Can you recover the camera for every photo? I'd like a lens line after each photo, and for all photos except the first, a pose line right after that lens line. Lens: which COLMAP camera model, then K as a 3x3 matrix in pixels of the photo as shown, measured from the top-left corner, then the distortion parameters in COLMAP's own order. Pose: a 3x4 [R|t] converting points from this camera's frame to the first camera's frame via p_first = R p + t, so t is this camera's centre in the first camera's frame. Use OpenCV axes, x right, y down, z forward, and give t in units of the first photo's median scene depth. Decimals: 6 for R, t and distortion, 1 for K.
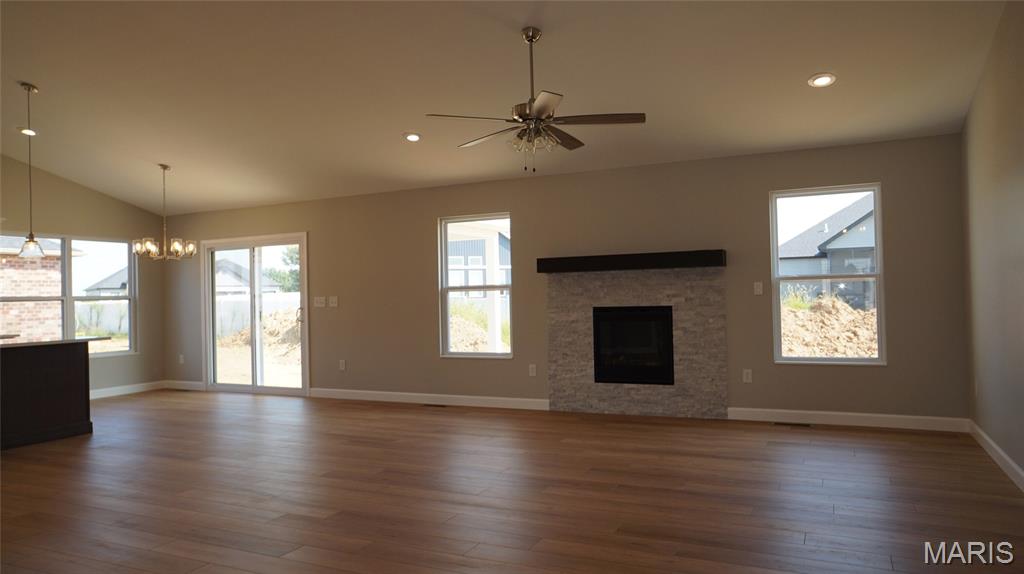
lens RADIAL K [[704.2, 0, 497.9], [0, 704.2, 284.0], [0, 0, 1]] dist [-0.054557, 0.074356]
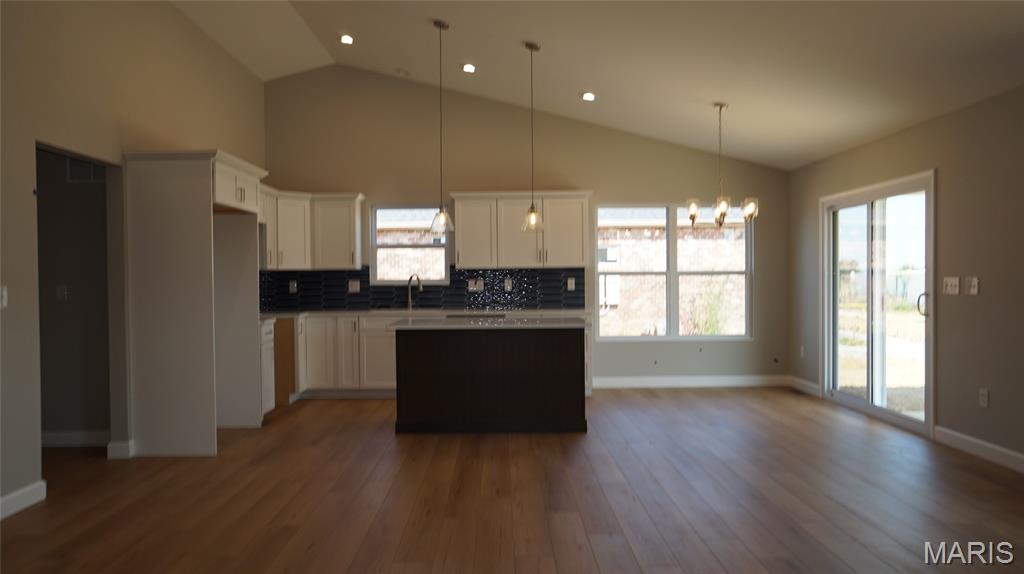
lens RADIAL K [[704.2, 0, 495.7], [0, 704.2, 286.9], [0, 0, 1]] dist [-0.054557, 0.074356]
pose [[0.442900, 0.032007, -0.895999, 0.125938], [0.013634, 0.999007, 0.042426, -0.003917], [0.896467, -0.031006, 0.442024, 0.476004]]
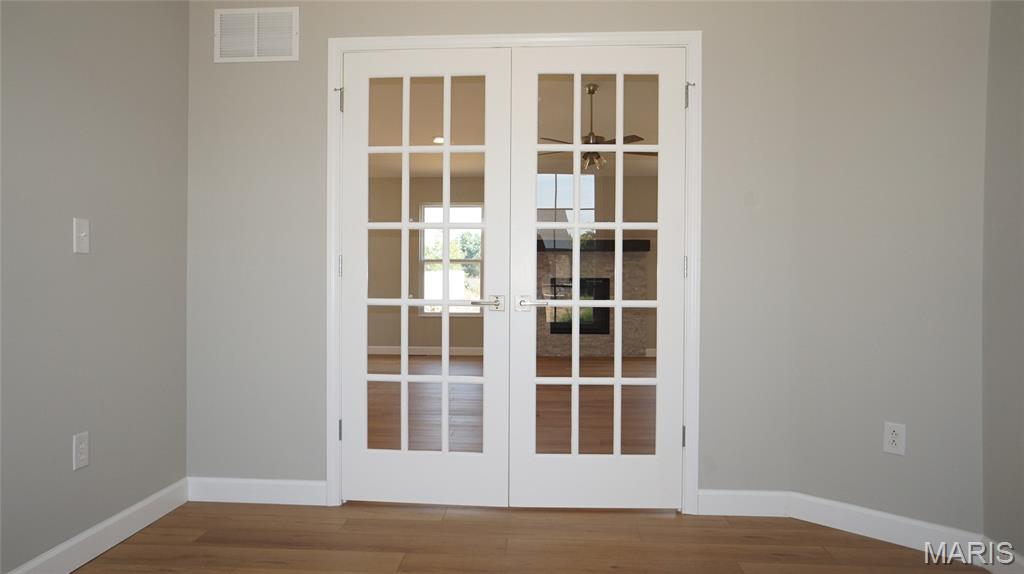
lens RADIAL K [[704.2, 0, 508.9], [0, 704.2, 283.1], [0, 0, 1]] dist [-0.054557, 0.074356]
pose [[0.919940, 0.025746, 0.391213, -0.459950], [-0.032727, 0.999402, 0.011187, 0.029974], [-0.390690, -0.023095, 0.920232, -0.207161]]
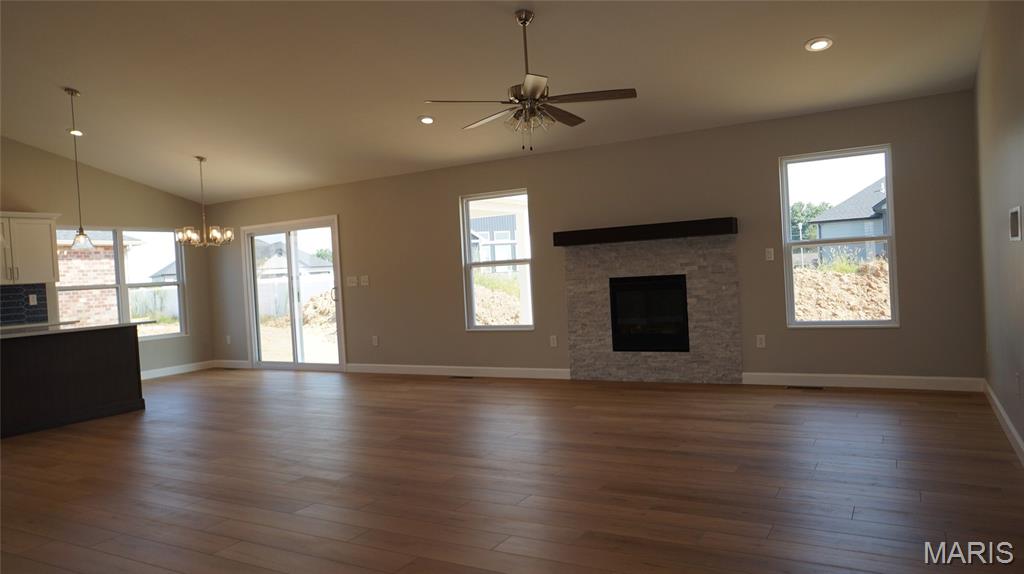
lens RADIAL K [[704.2, 0, 497.4], [0, 704.2, 284.7], [0, 0, 1]] dist [-0.054557, 0.074356]
pose [[0.996594, -0.031813, -0.076080, 0.049852], [0.034717, 0.998706, 0.037168, -0.001075], [0.074799, -0.039682, 0.996409, -0.031912]]
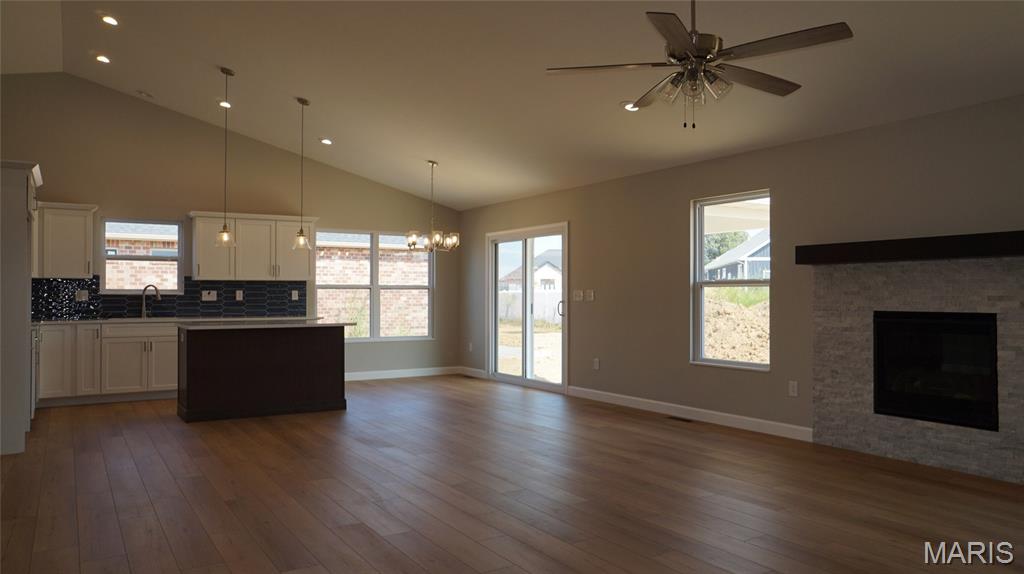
lens RADIAL K [[704.2, 0, 497.3], [0, 704.2, 285.2], [0, 0, 1]] dist [-0.054557, 0.074356]
pose [[0.850940, 0.016412, -0.525007, 0.180350], [-0.011054, 0.999850, 0.013339, 0.000478], [0.525147, -0.005547, 0.850993, 0.169081]]
